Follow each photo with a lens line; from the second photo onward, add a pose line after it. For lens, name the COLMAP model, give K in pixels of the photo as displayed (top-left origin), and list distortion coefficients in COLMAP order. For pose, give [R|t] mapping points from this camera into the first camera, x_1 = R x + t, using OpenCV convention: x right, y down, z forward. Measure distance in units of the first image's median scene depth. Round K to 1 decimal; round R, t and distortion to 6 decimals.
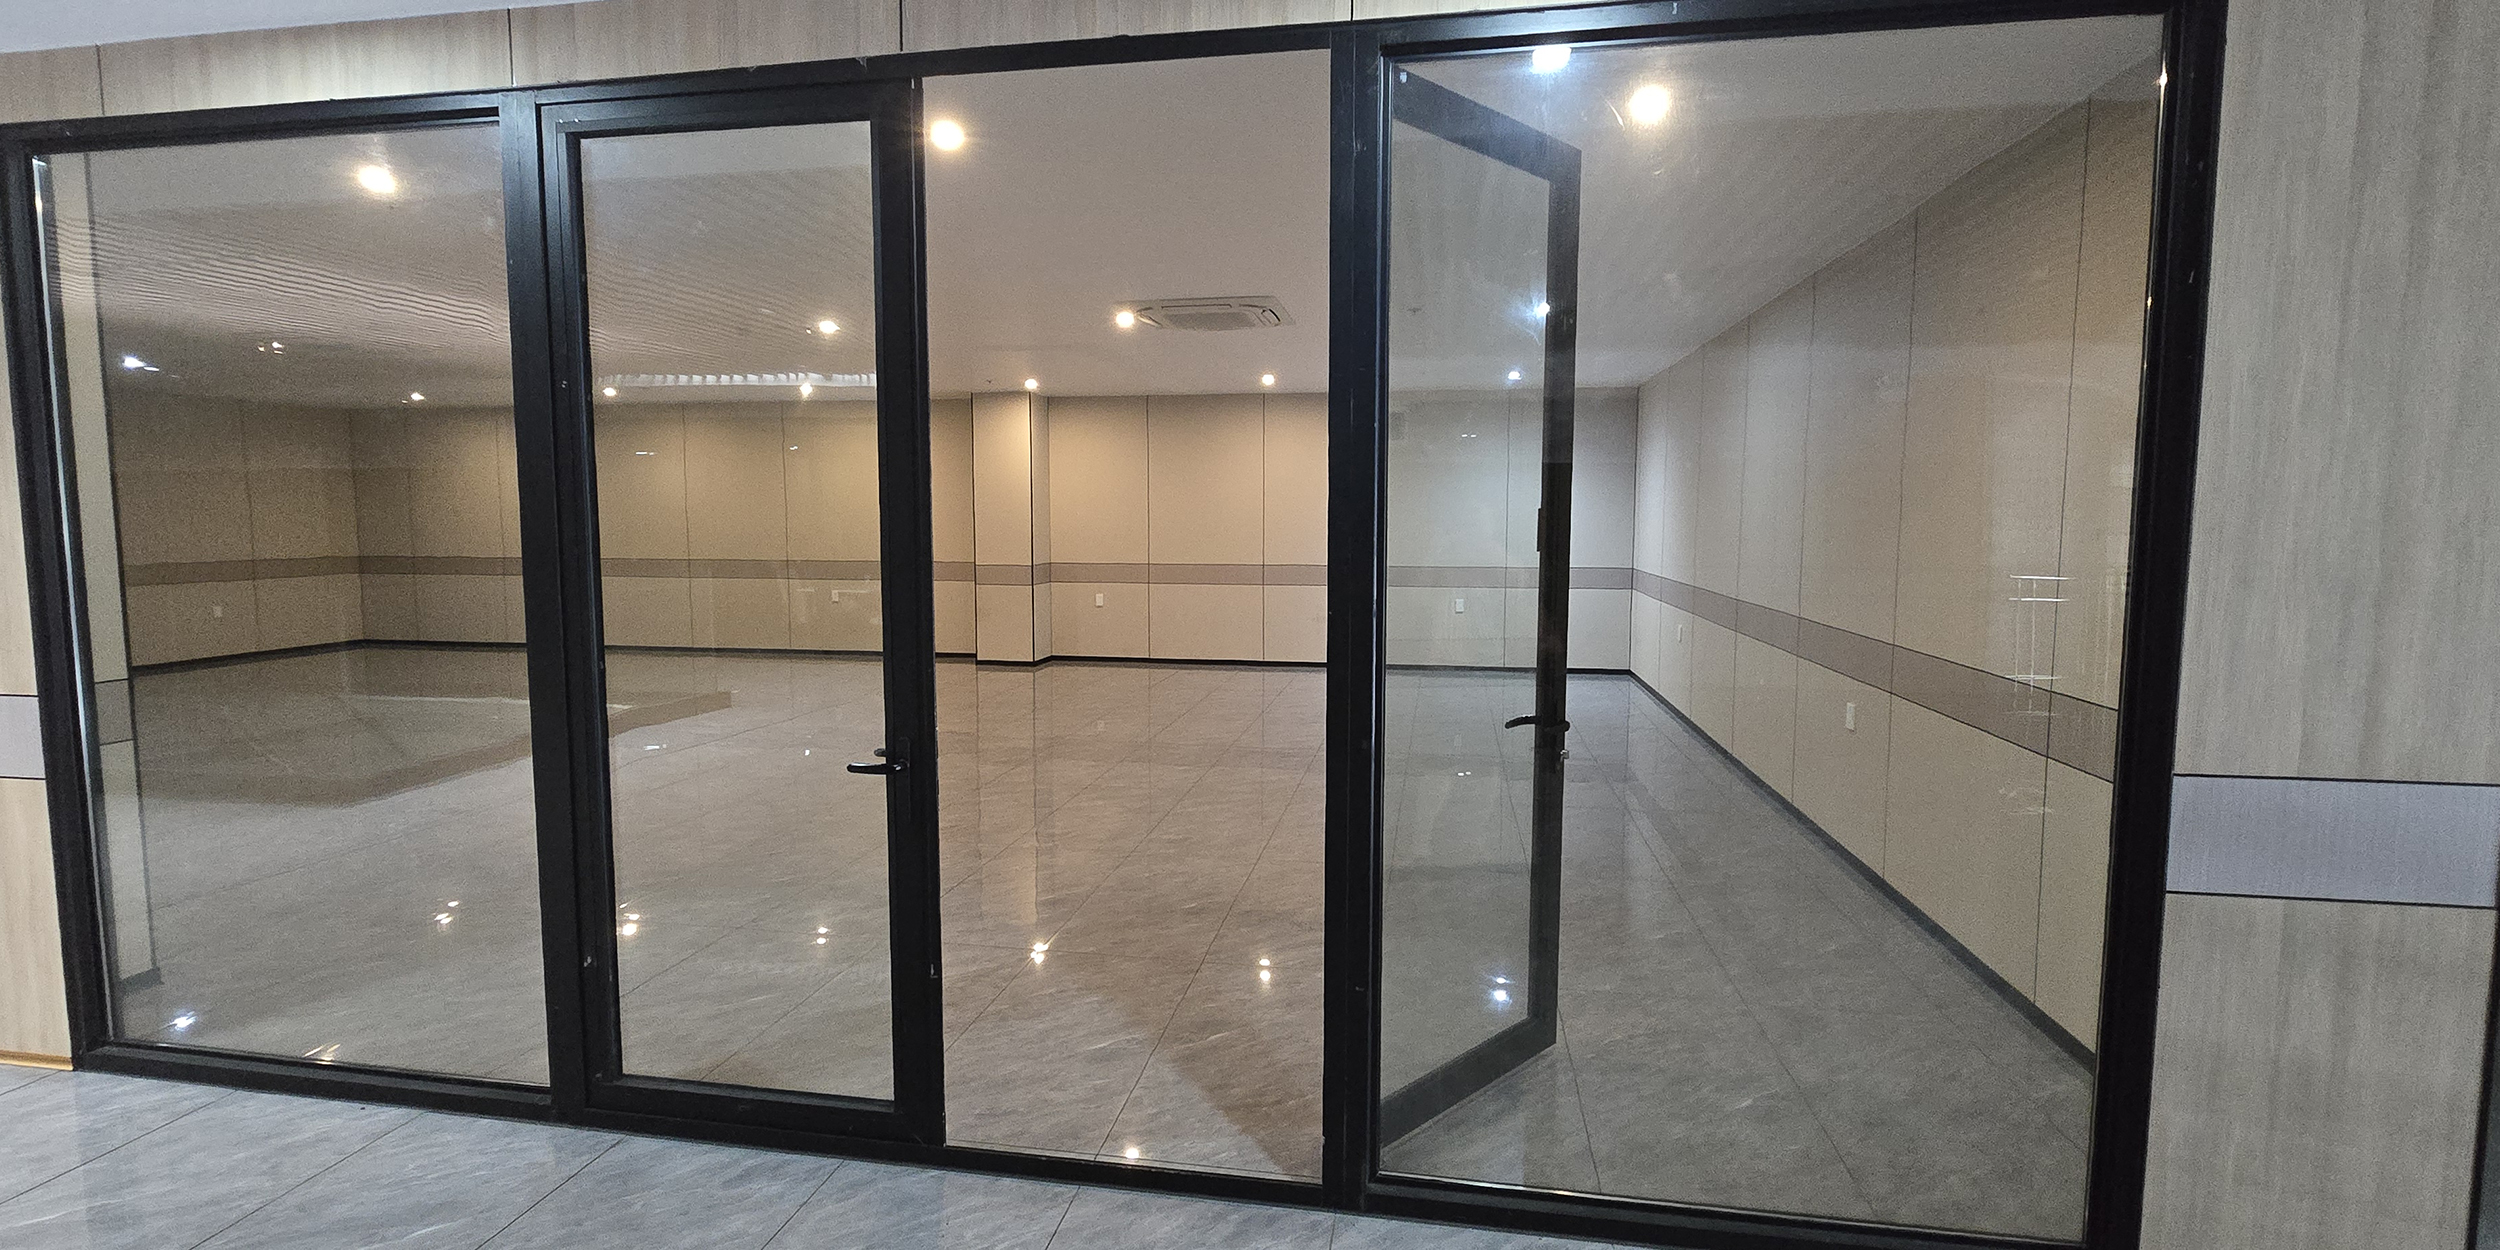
lens RADIAL K [[1109.6, 0, 1251.1], [0, 1109.6, 603.7], [0, 0, 1]] dist [0.002196, -0.000625]
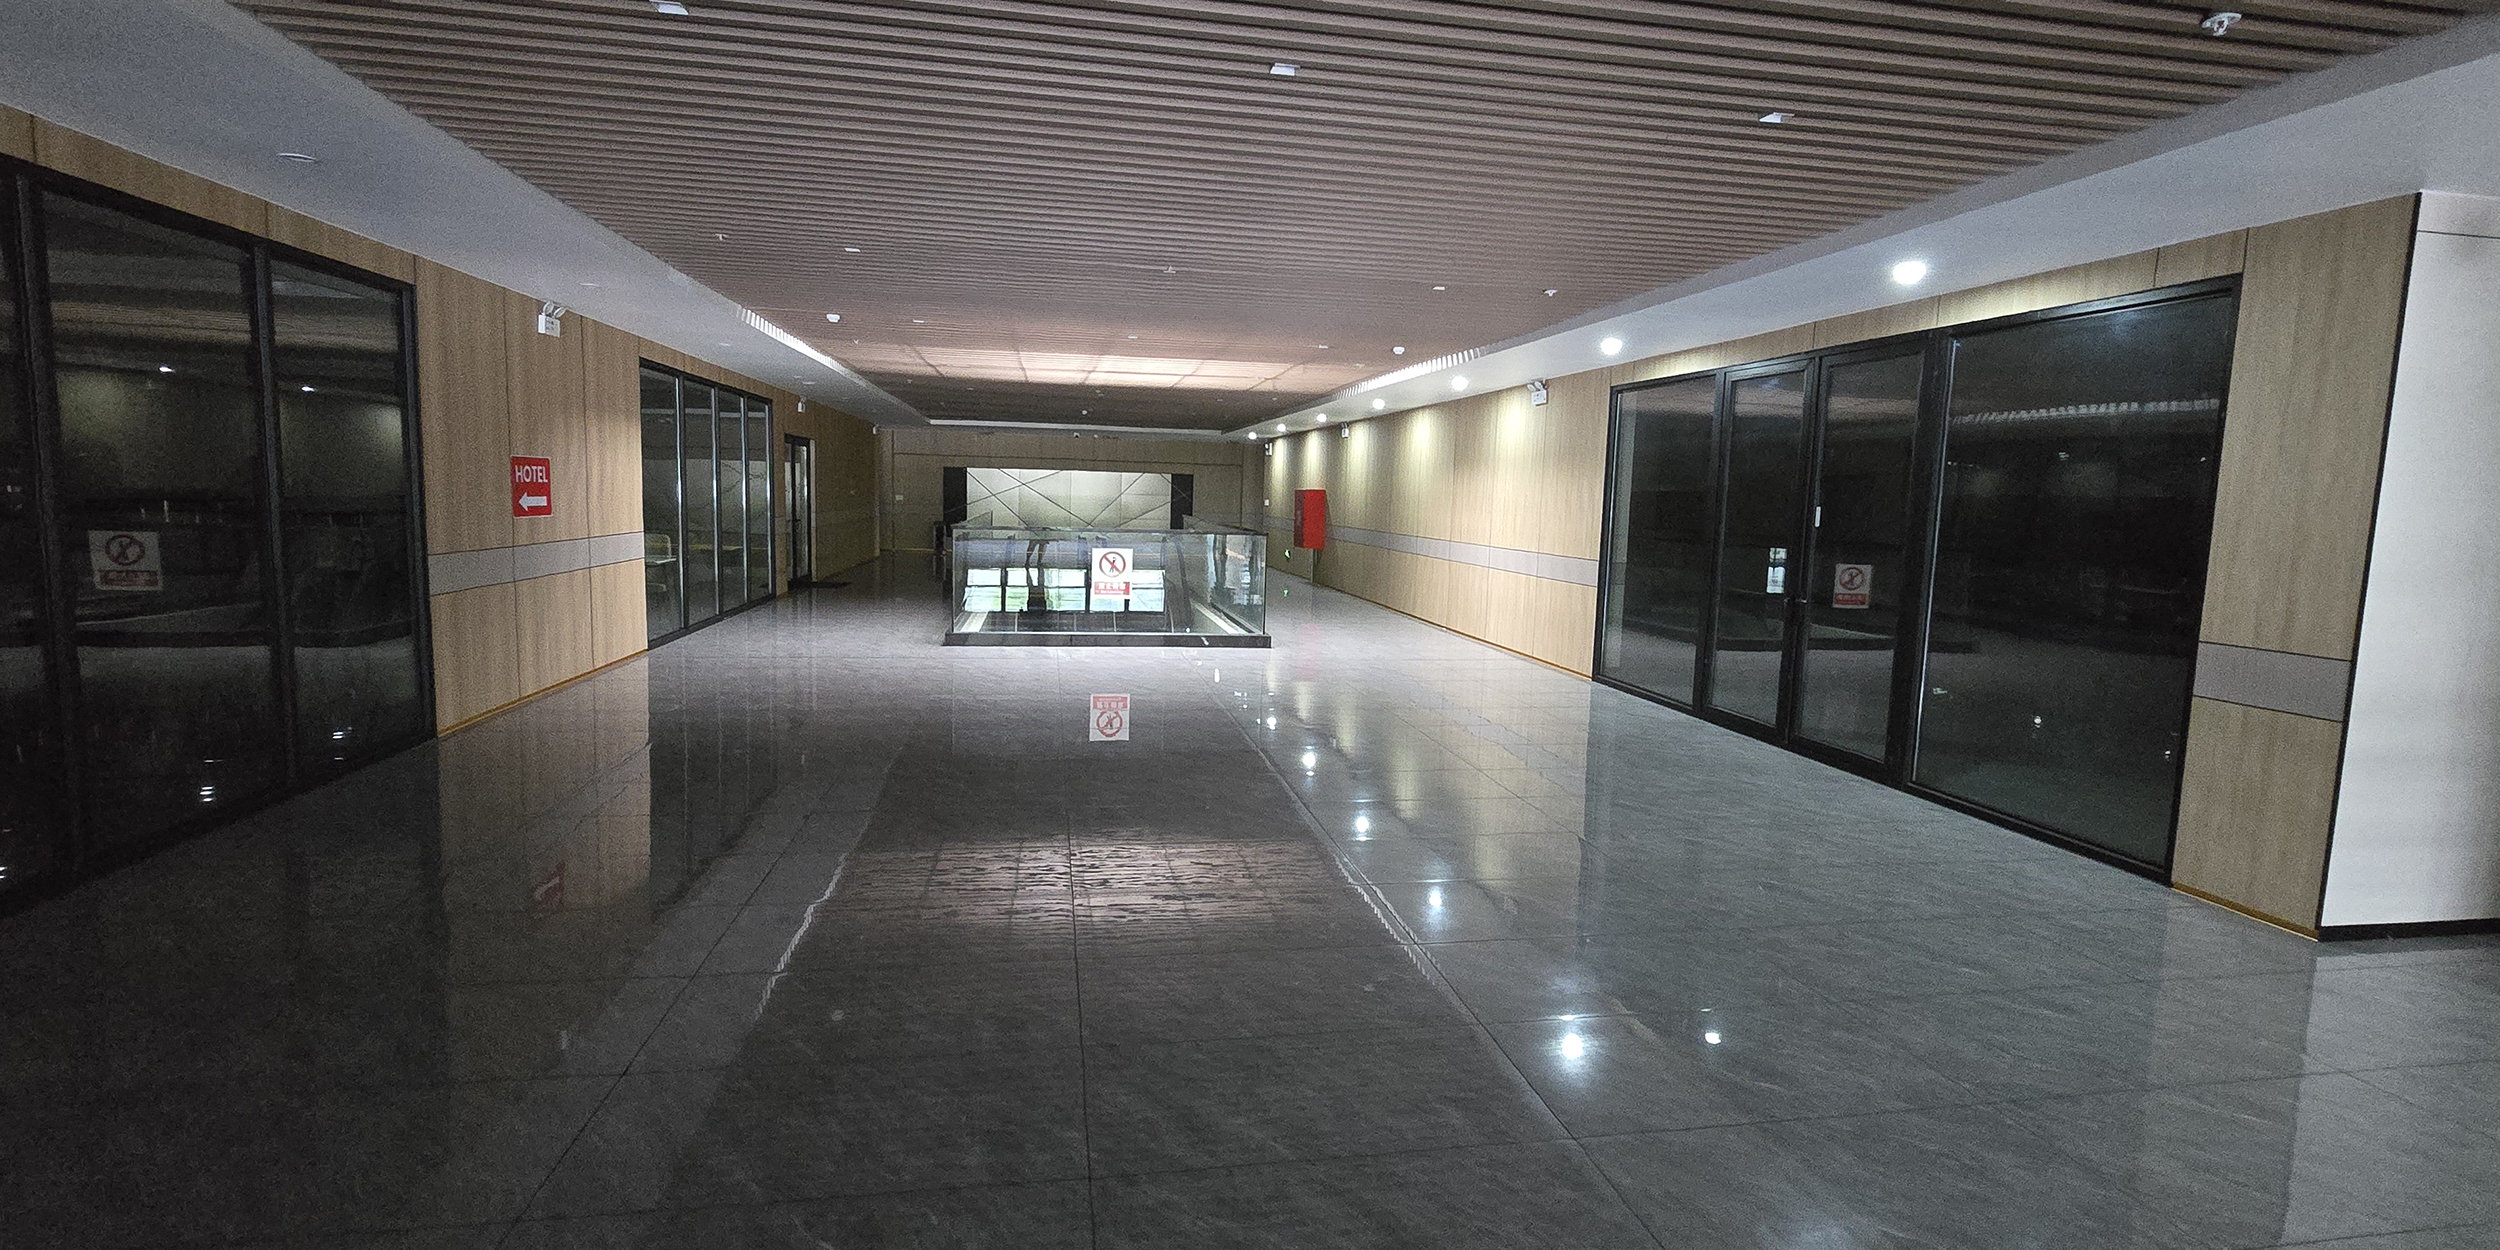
lens RADIAL K [[1109.6, 0, 1249.2], [0, 1109.6, 609.2], [0, 0, 1]] dist [0.002196, -0.000625]
pose [[0.348319, 0.108063, -0.931126, 1.388584], [-0.107862, 0.991355, 0.074704, 0.080861], [0.931150, 0.074412, 0.356964, -0.959313]]
